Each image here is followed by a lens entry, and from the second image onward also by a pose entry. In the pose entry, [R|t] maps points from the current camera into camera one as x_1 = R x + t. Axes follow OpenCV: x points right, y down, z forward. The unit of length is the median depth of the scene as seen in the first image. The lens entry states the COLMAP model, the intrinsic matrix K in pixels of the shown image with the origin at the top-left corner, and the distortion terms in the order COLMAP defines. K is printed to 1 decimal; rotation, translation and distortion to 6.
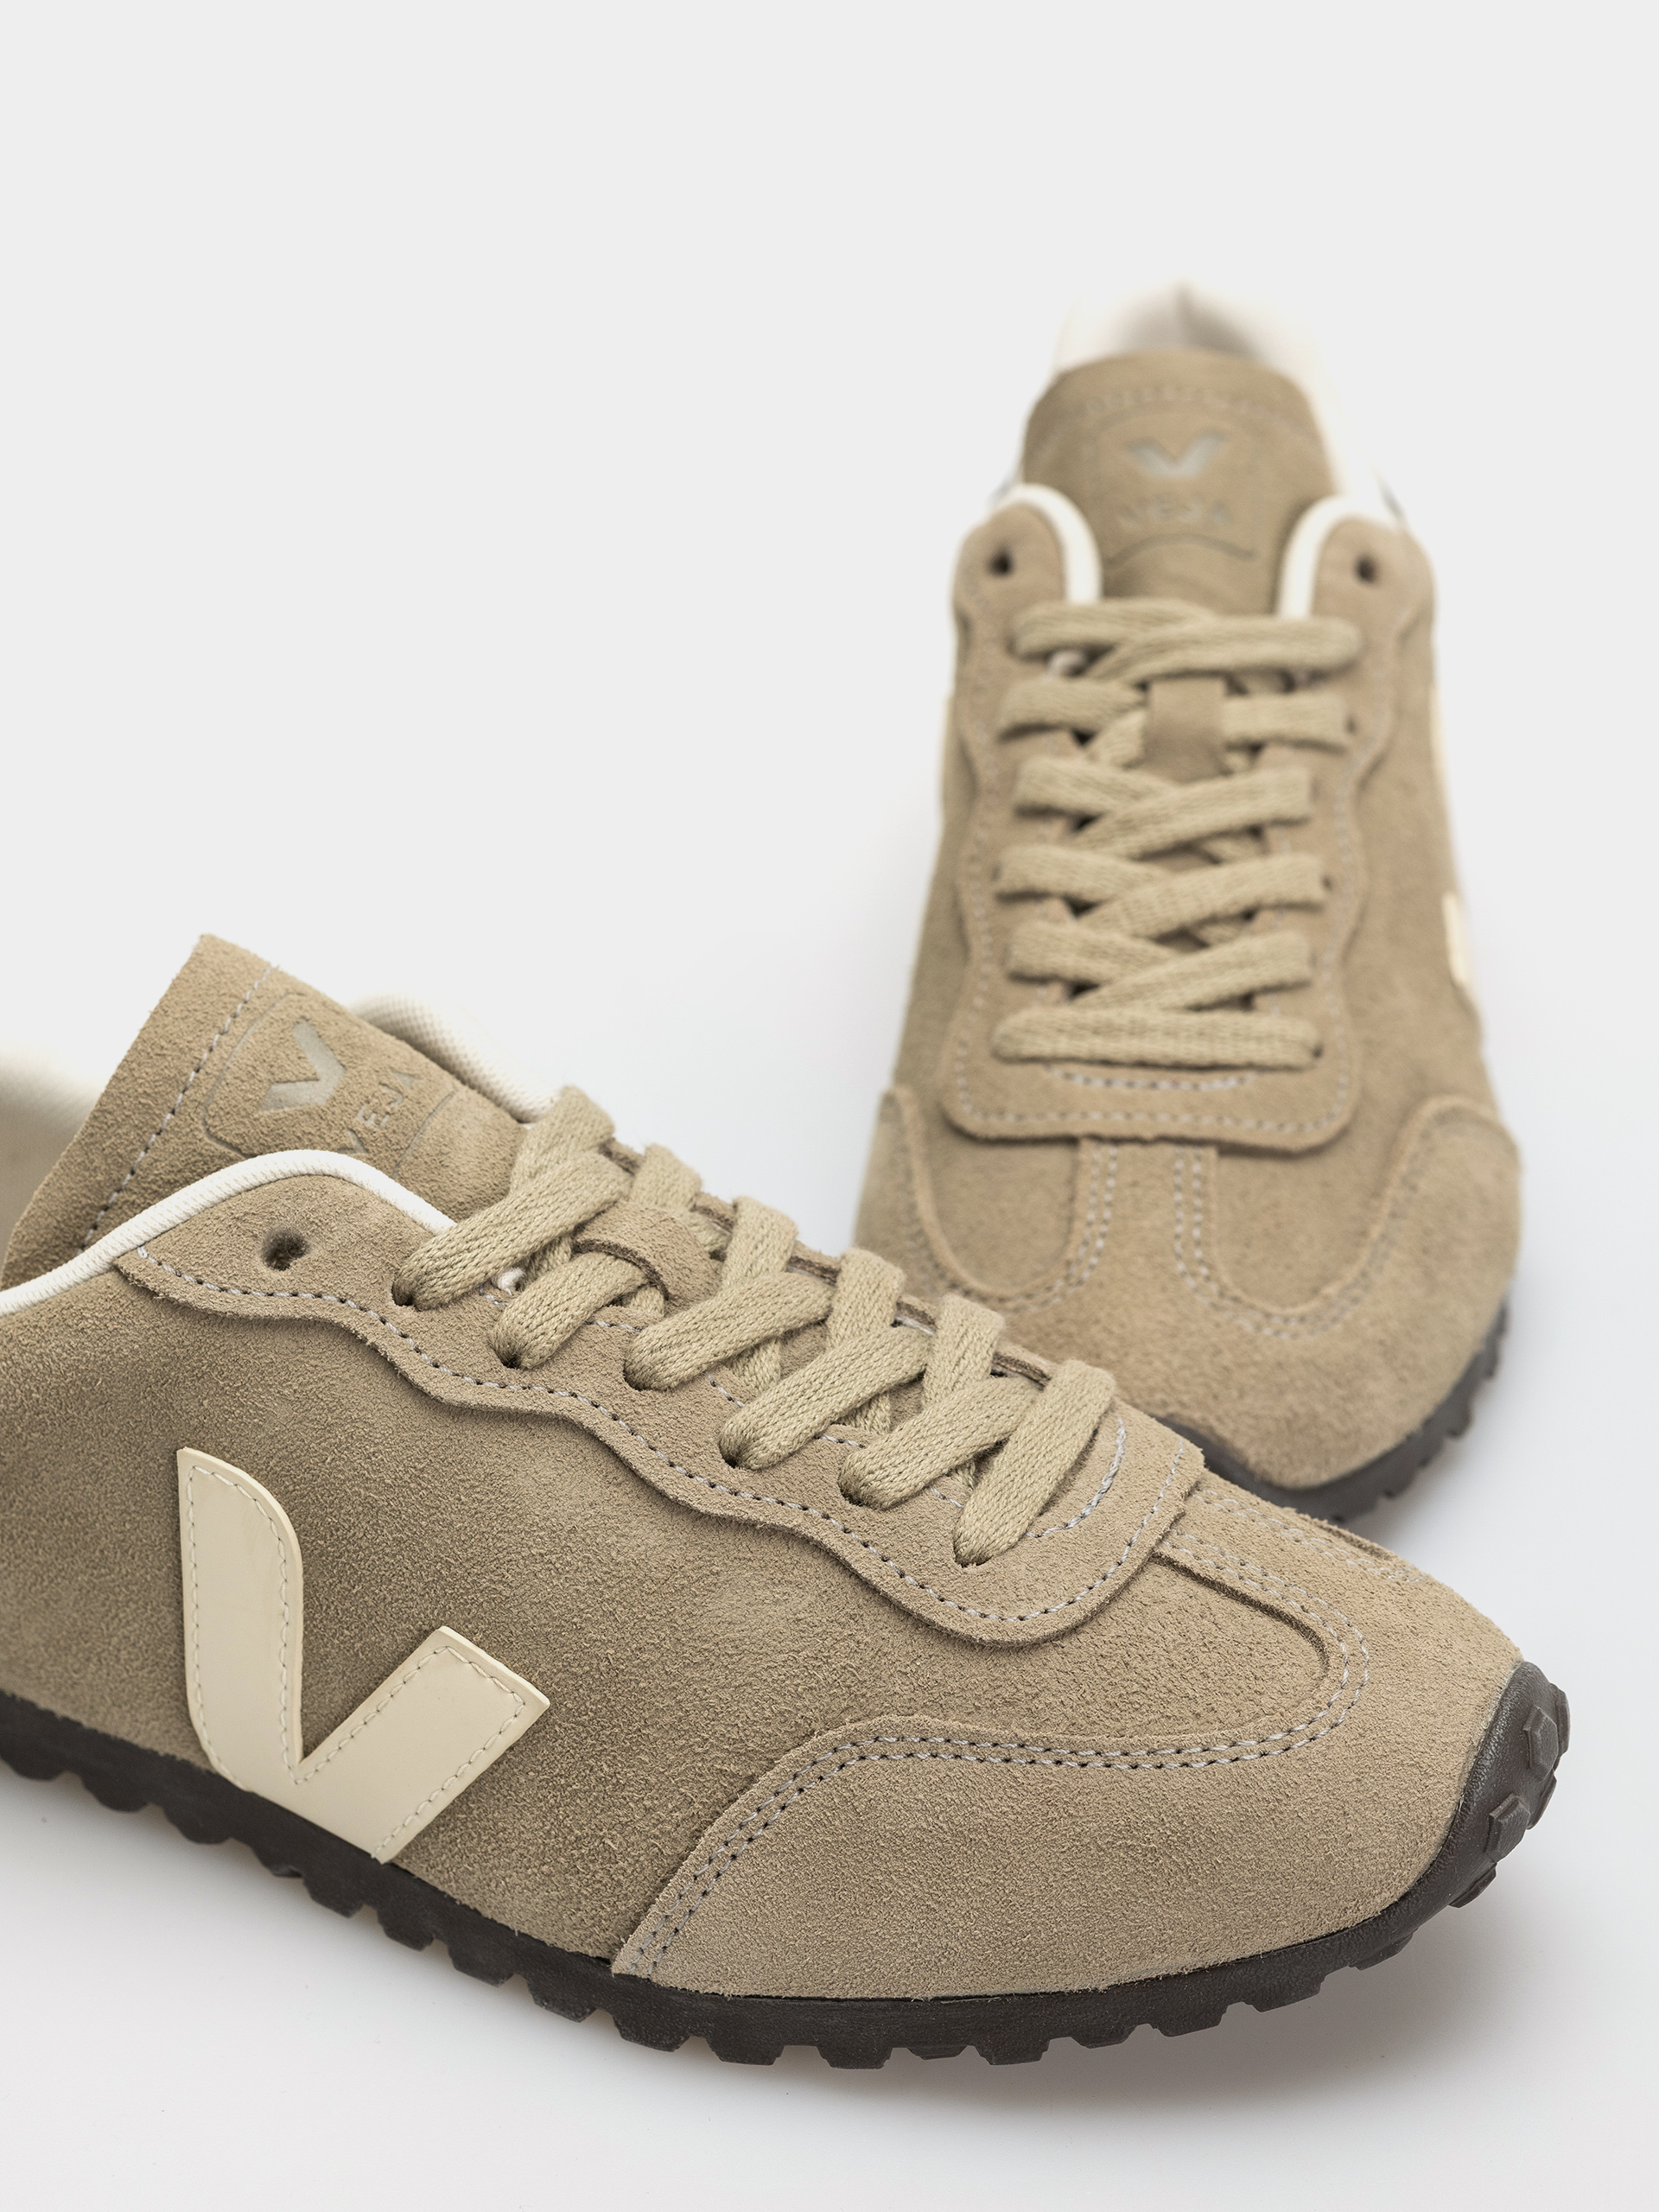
lens RADIAL K [[6908.4, 0, 829.5], [0, 6908.4, 1106.0], [0, 0, 1]] dist [0.274258, -2.225341]
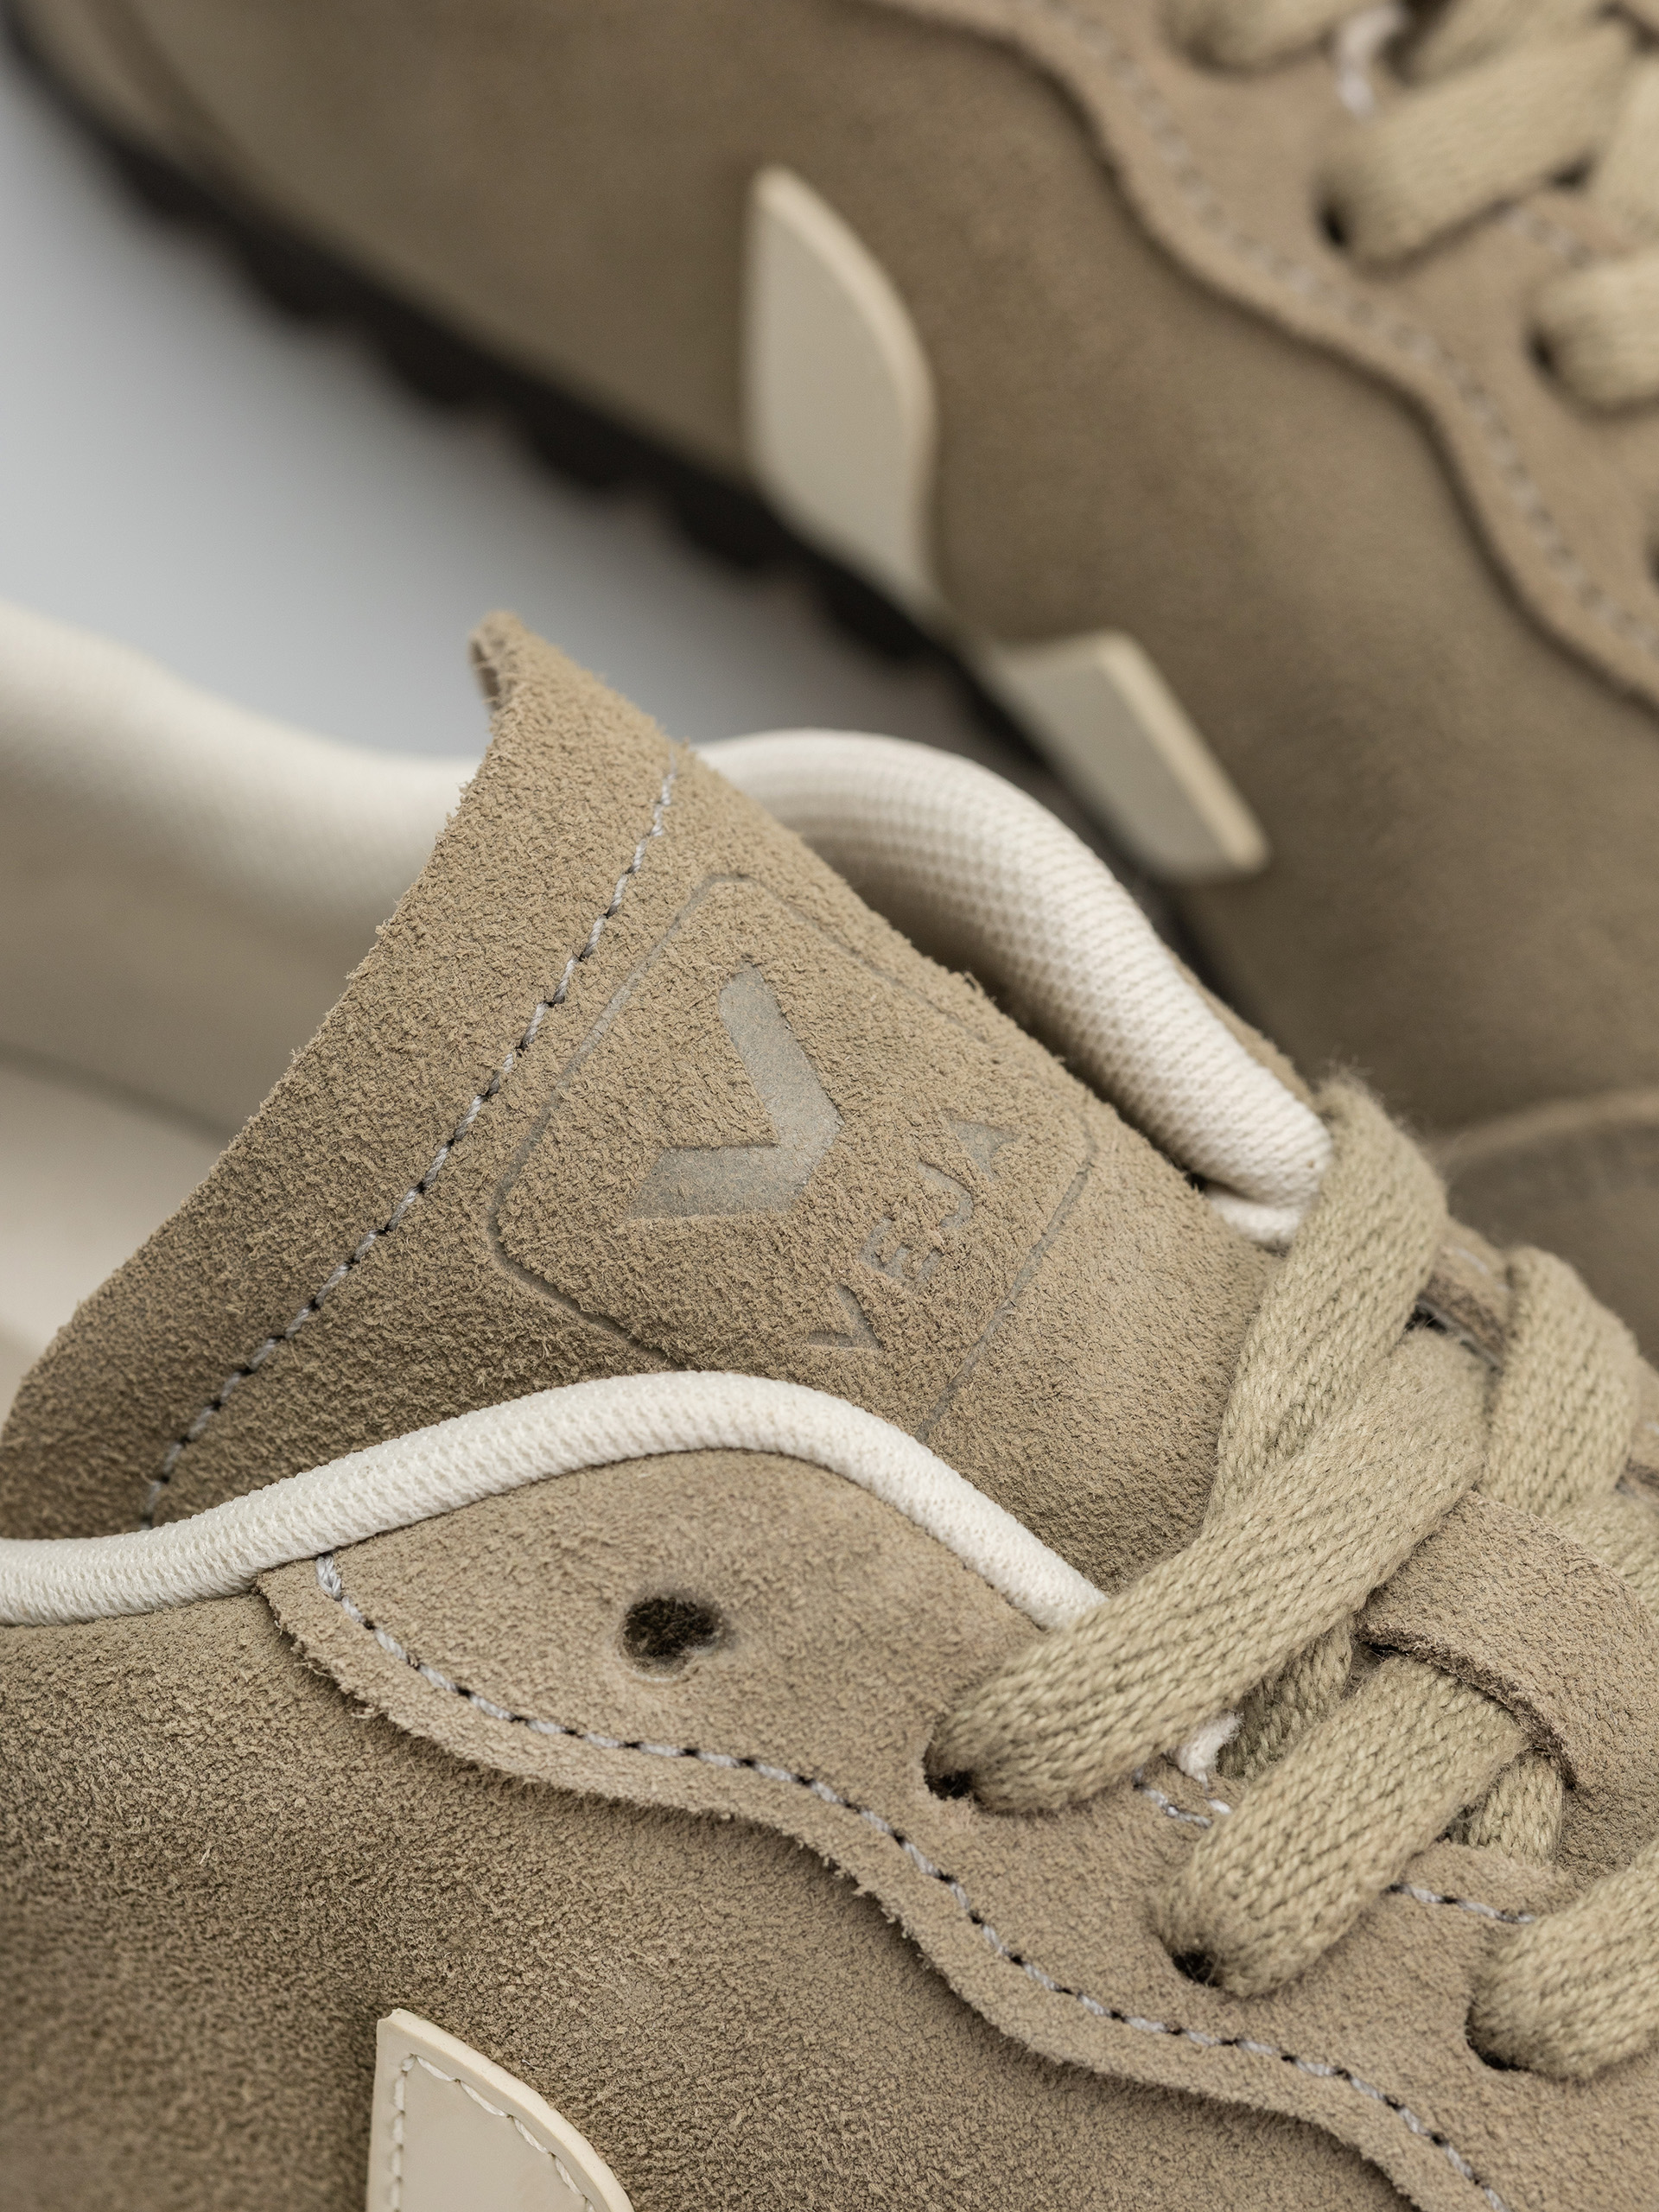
lens RADIAL K [[6908.4, 0, 829.5], [0, 6908.4, 1106.0], [0, 0, 1]] dist [0.274258, -2.225341]
pose [[0.995523, 0.091998, 0.021669, -0.081611], [-0.093867, 0.935541, 0.340517, -0.150464], [0.011054, -0.341027, 0.939989, 0.625338]]
